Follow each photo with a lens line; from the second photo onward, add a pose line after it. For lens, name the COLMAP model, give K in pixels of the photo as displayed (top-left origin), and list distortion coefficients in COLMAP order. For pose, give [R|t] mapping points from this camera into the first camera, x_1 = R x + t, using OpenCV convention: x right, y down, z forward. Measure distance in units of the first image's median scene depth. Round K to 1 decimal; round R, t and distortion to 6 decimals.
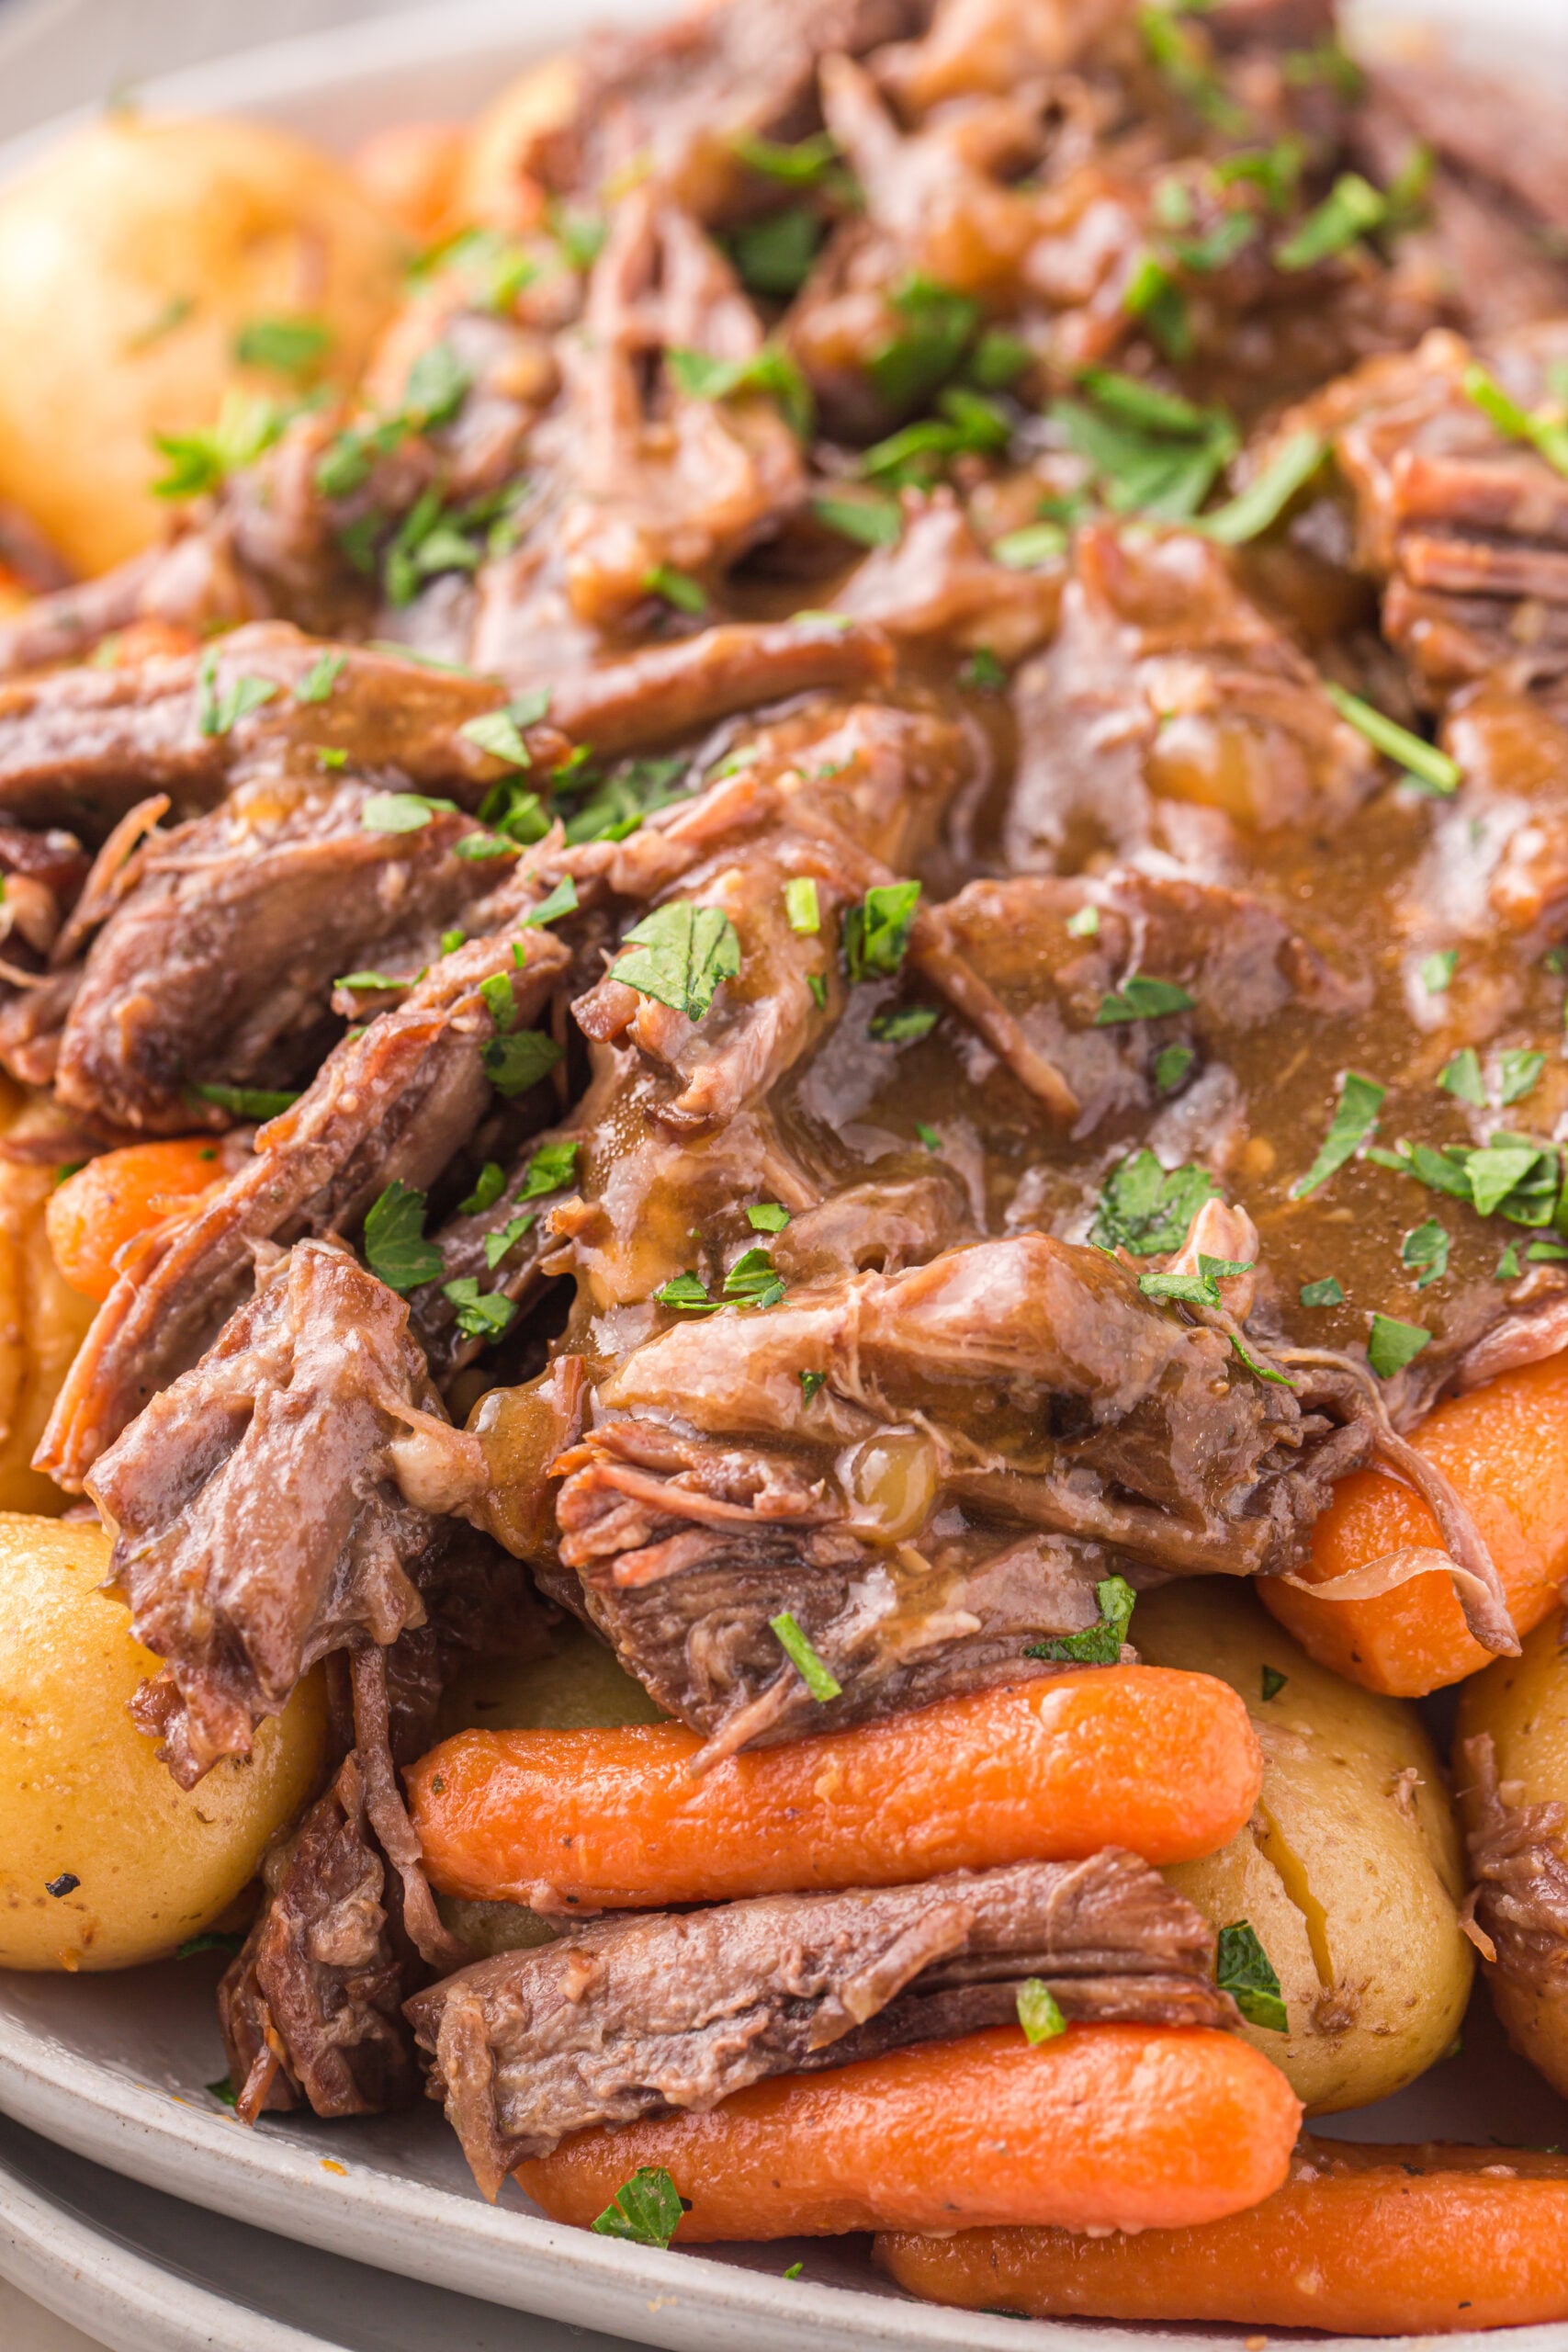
lens RADIAL K [[7934.1, 0, 778.7], [0, 7934.1, 1405.6], [0, 0, 1]] dist [0.166375, 2.602941]
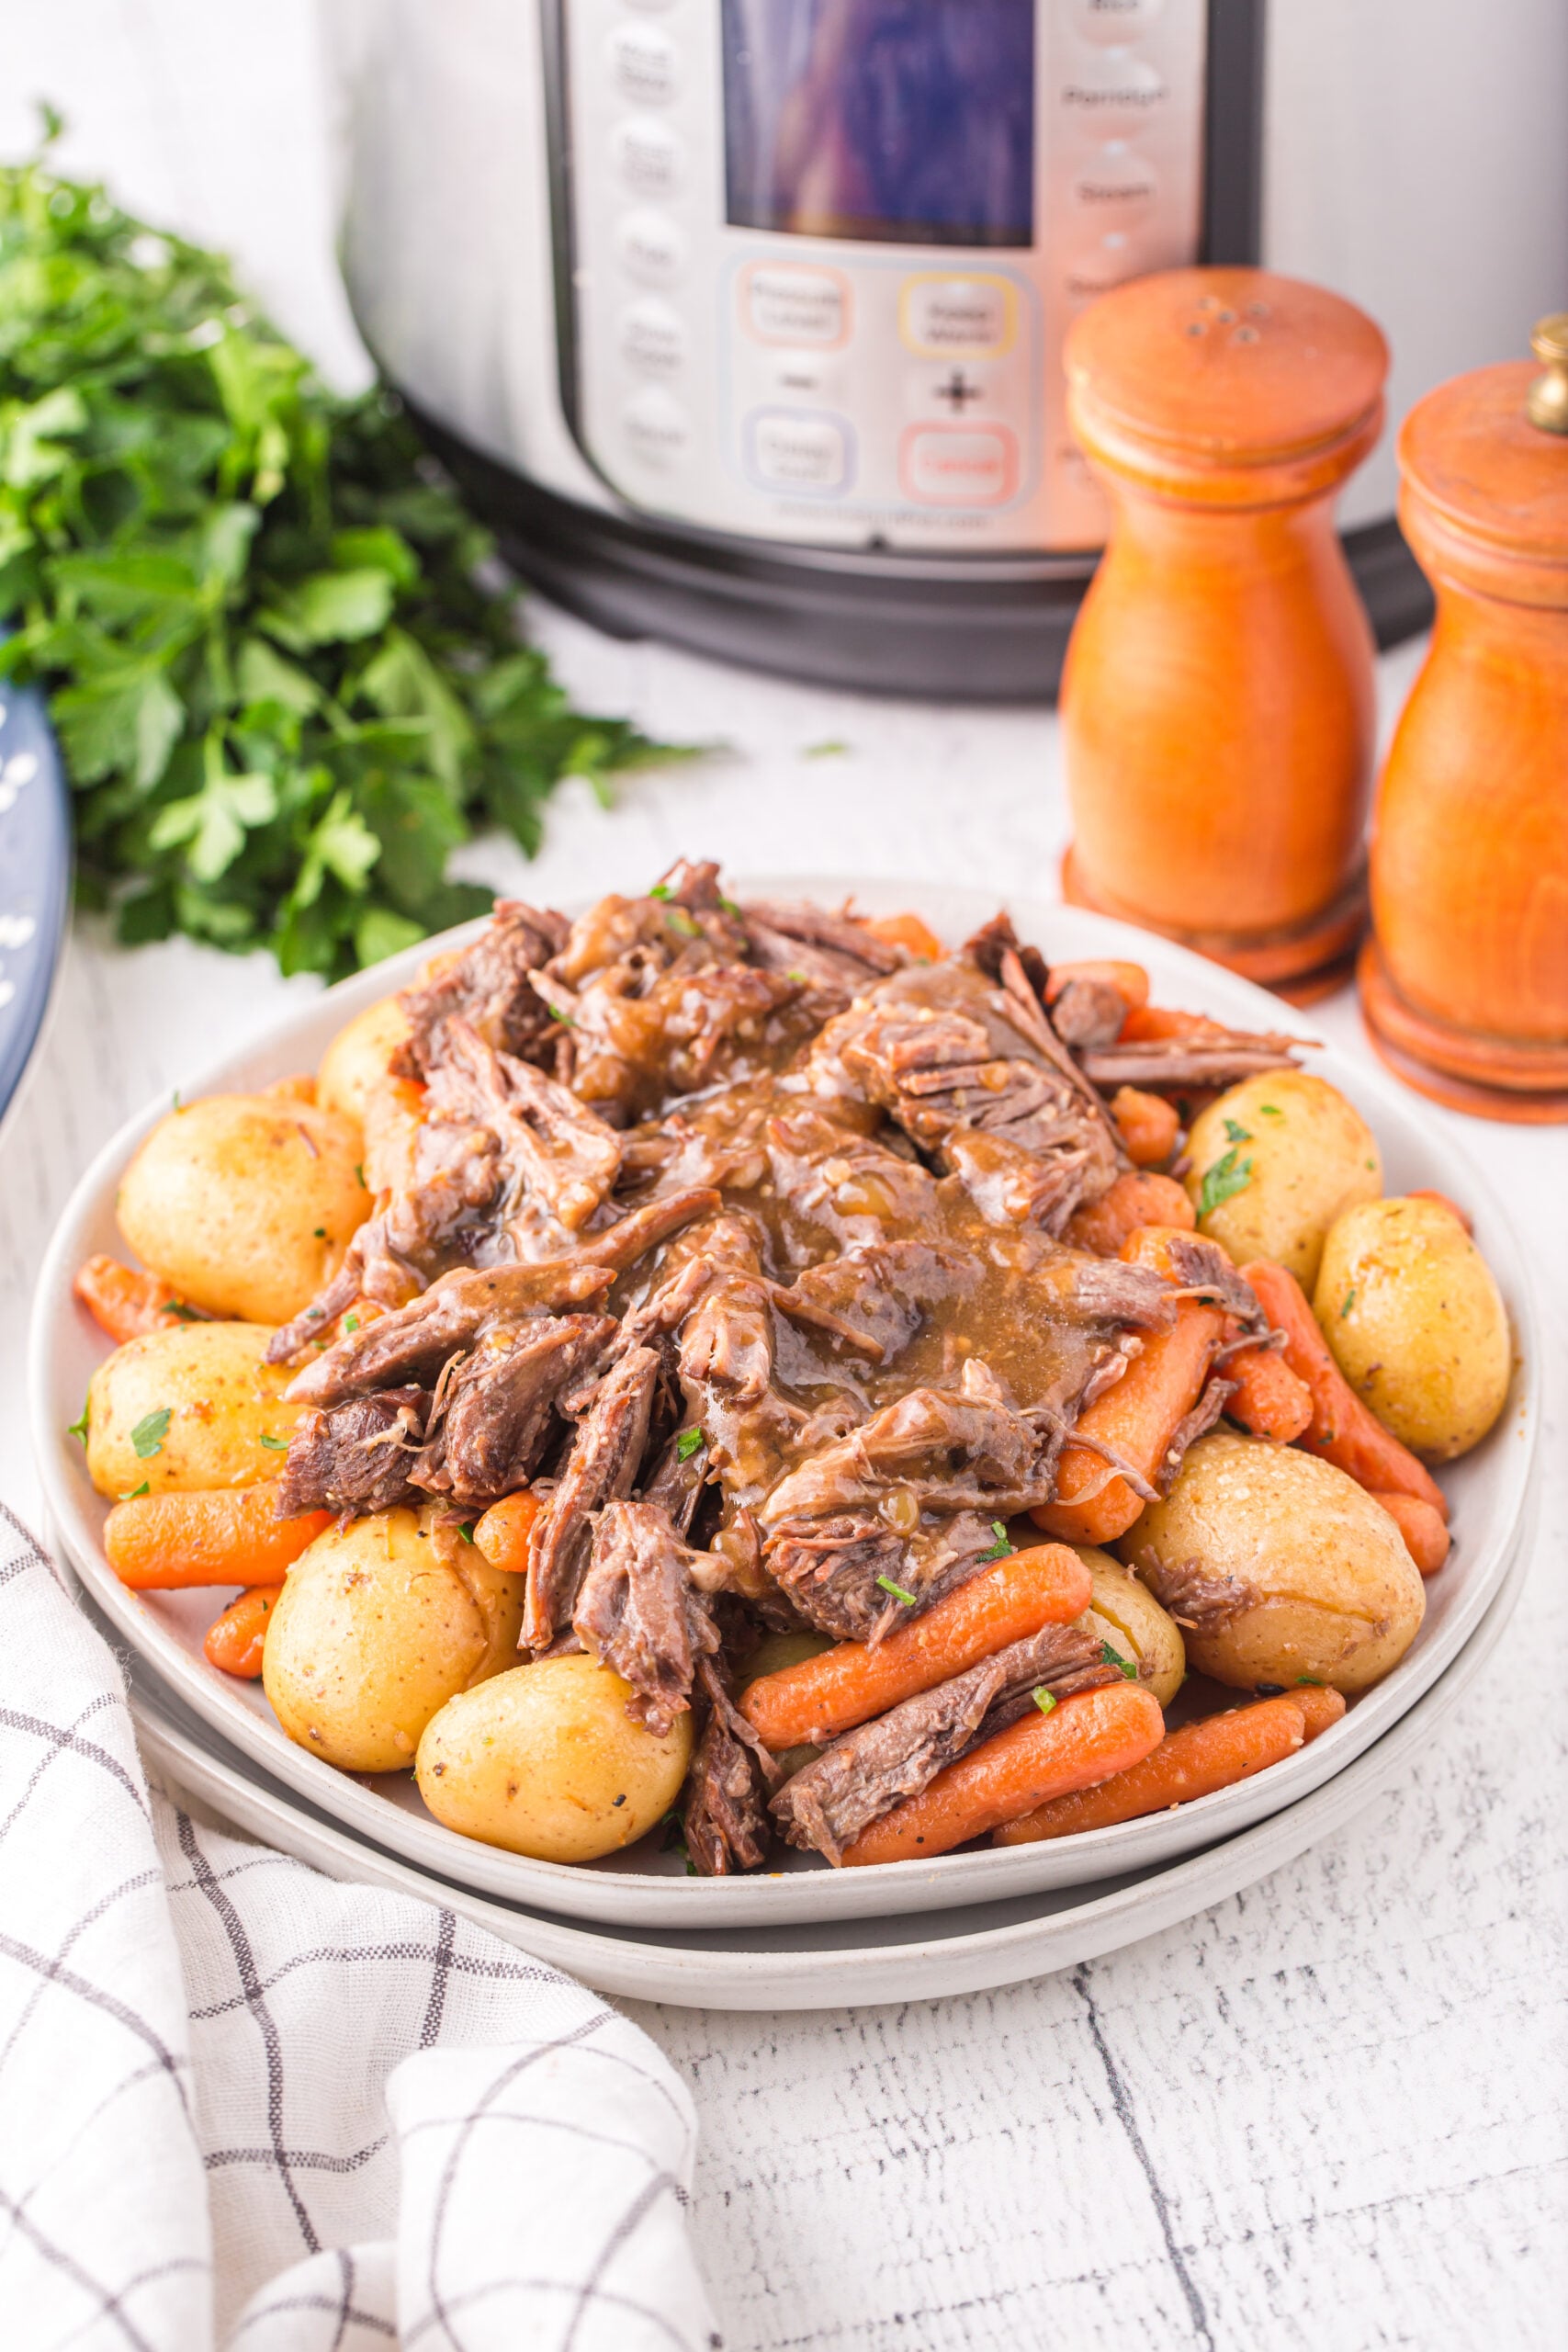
lens RADIAL K [[7641.9, 0, 784.0], [0, 7641.9, 1176.0], [0, 0, 1]] dist [0.386462, -1.099493]
pose [[0.908488, -0.305773, 0.284871, -0.612828], [0.342632, 0.935263, -0.088806, 0.103557], [-0.239275, 0.178285, 0.954443, -1.119664]]
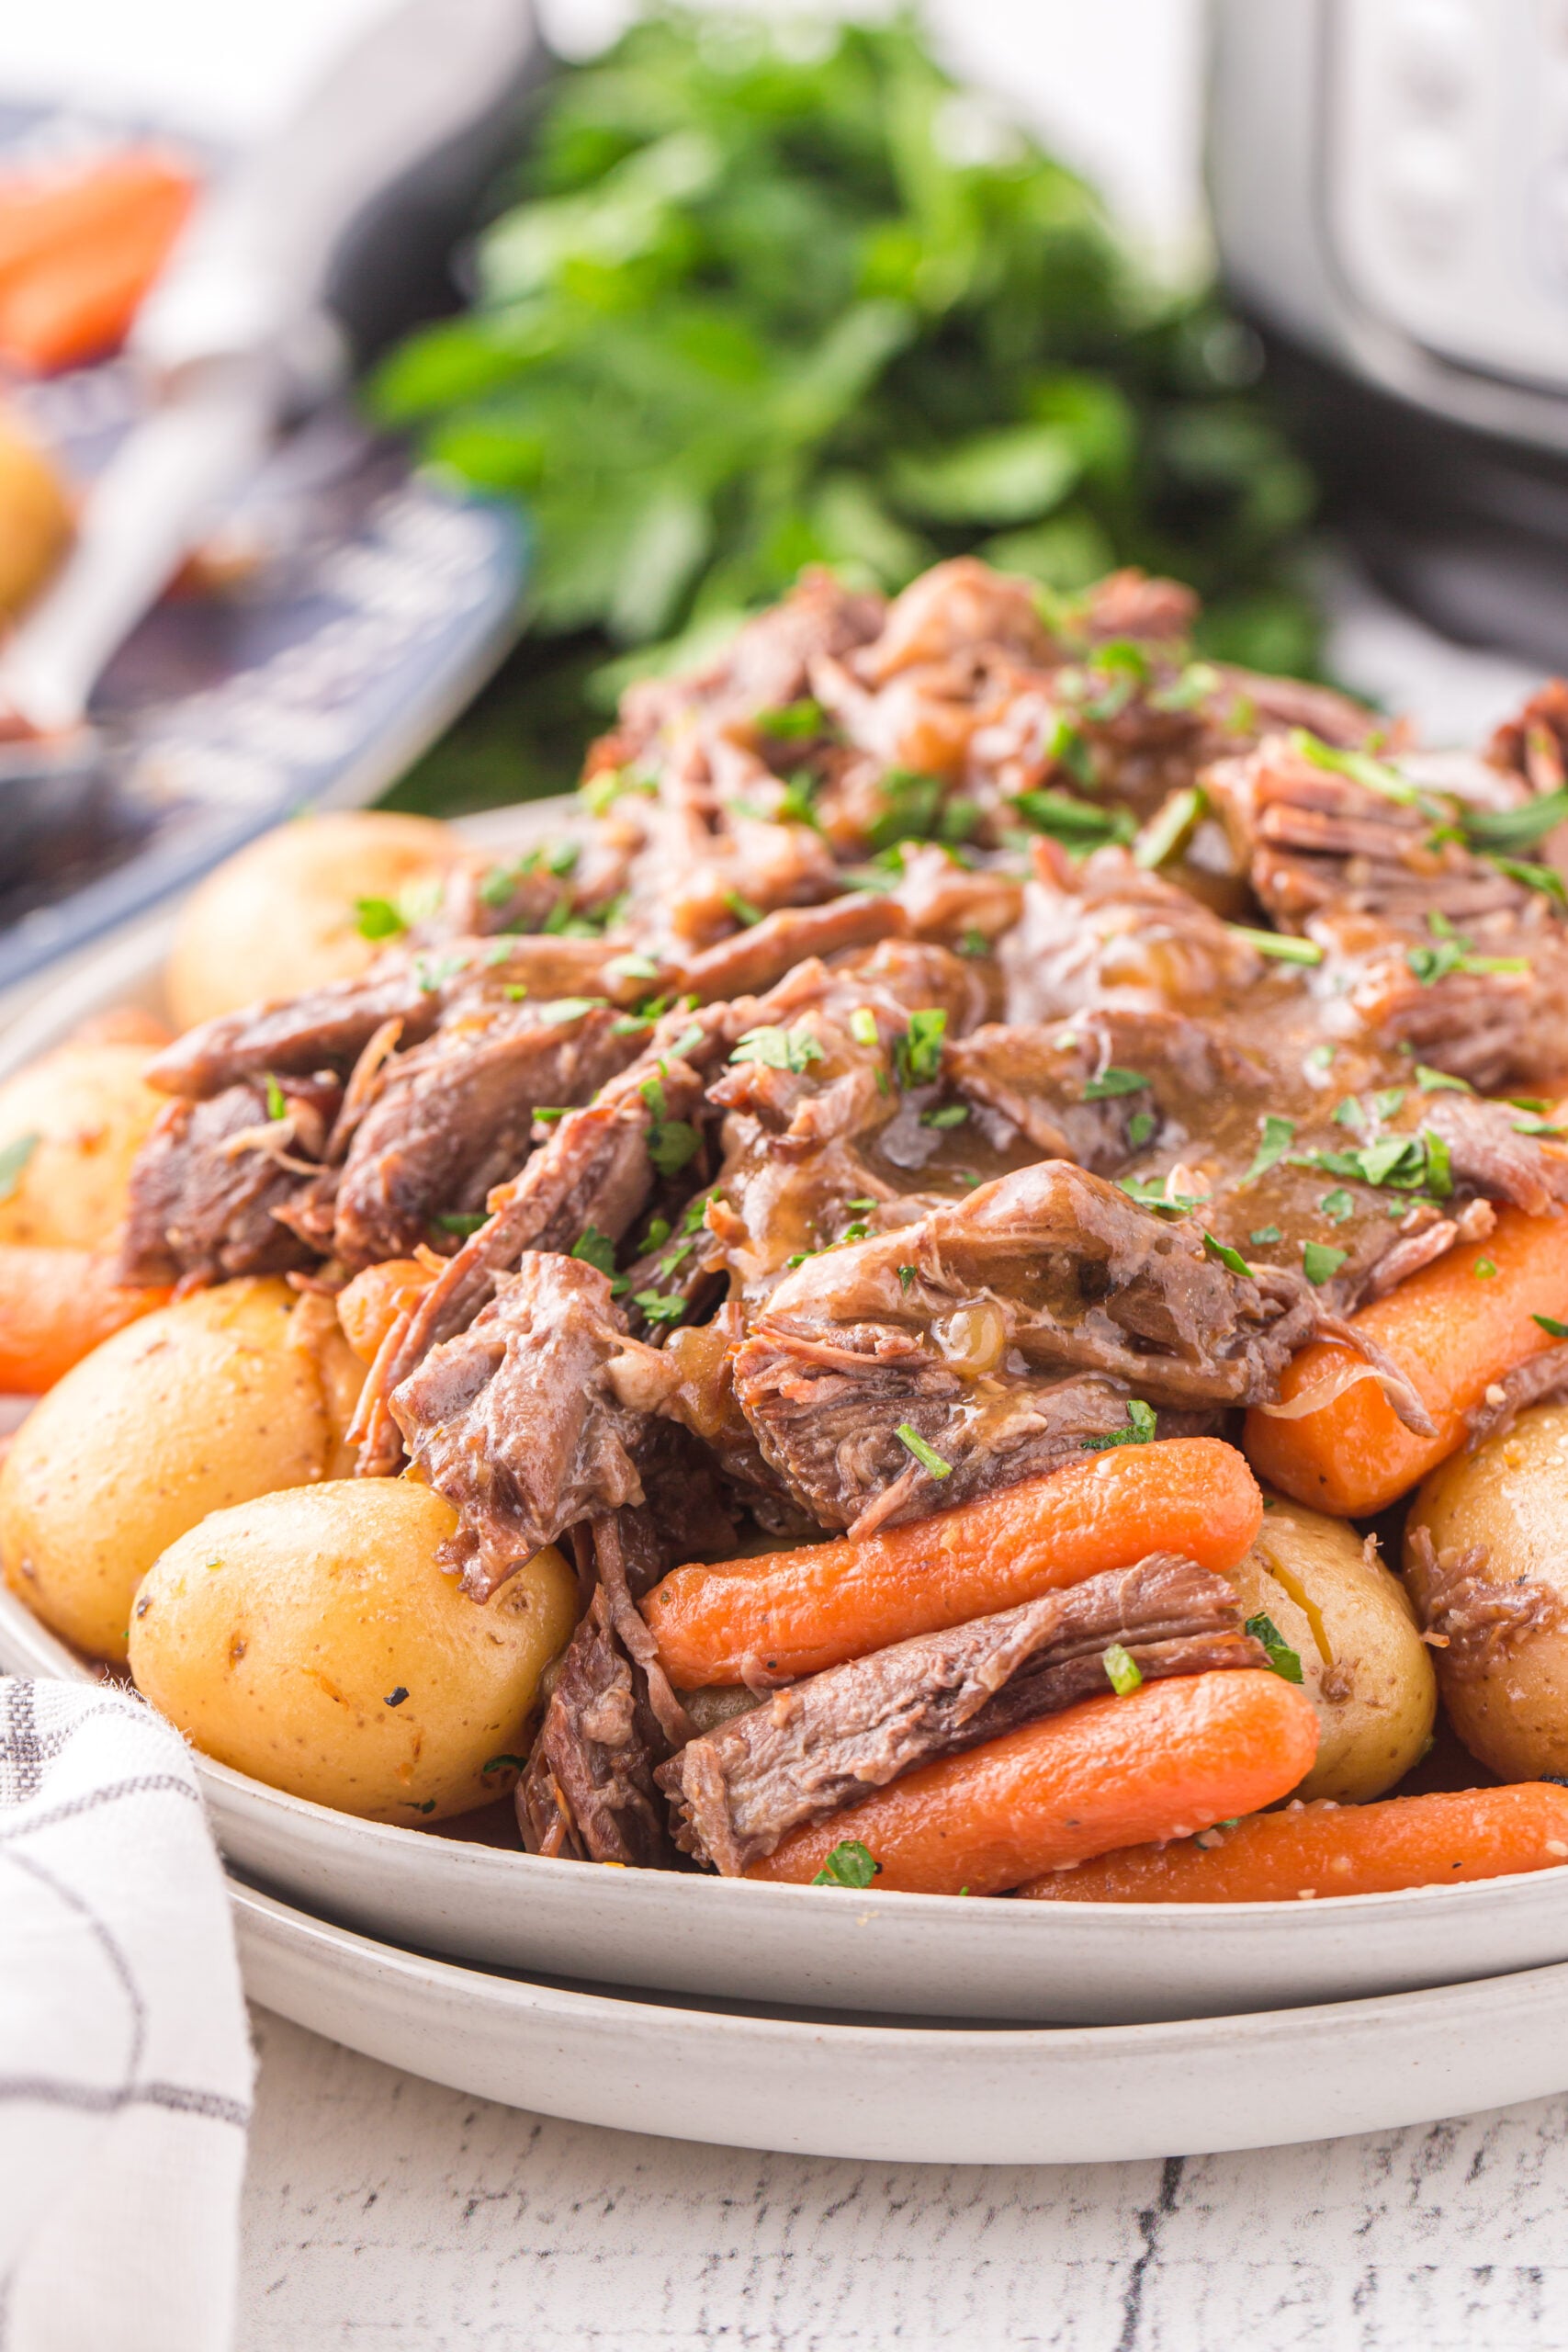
lens RADIAL K [[8236.8, 0, 890.1], [0, 8236.8, 1169.7], [0, 0, 1]] dist [0.211021, 2.115829]
pose [[0.994573, -0.093189, 0.046260, -0.062927], [0.103646, 0.926115, -0.362723, 0.496156], [-0.009041, 0.365550, 0.930748, -0.344998]]
